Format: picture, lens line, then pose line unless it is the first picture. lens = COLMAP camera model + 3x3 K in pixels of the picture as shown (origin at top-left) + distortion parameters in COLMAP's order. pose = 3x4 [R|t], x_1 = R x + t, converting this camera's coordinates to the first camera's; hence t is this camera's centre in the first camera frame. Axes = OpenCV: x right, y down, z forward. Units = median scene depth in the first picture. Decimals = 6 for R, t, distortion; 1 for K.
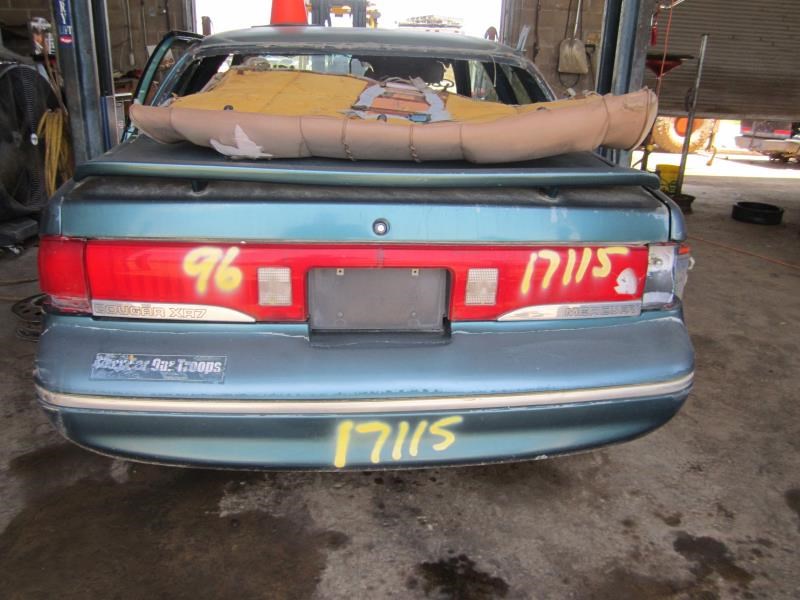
lens RADIAL K [[655.3, 0, 399.0], [0, 655.3, 297.8], [0, 0, 1]] dist [-0.045201, 0.010512]
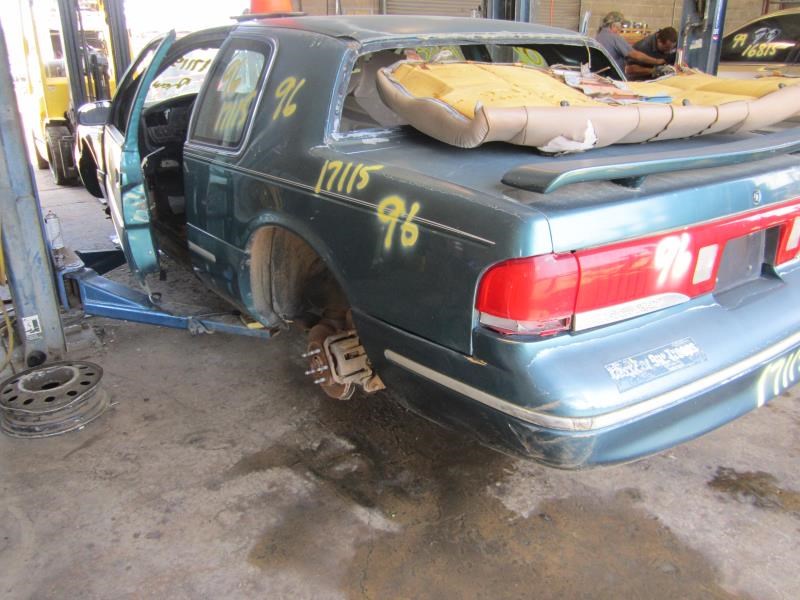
lens RADIAL K [[655.3, 0, 400.7], [0, 655.3, 302.1], [0, 0, 1]] dist [-0.045201, 0.010512]
pose [[0.864237, -0.217515, 0.453632, -1.144155], [0.201772, 0.975865, 0.083518, -0.149485], [-0.460850, 0.019351, 0.887267, 0.276166]]
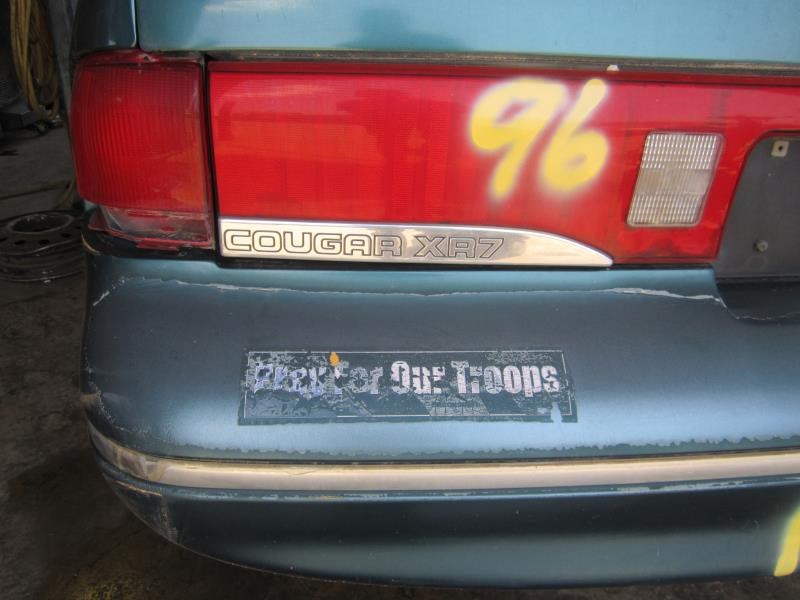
lens RADIAL K [[655.3, 0, 399.2], [0, 655.3, 299.7], [0, 0, 1]] dist [-0.045201, 0.010512]
pose [[0.998758, -0.017528, 0.046638, -0.388132], [0.011433, 0.991725, 0.127874, 0.002976], [-0.048493, -0.127182, 0.990693, 0.597051]]
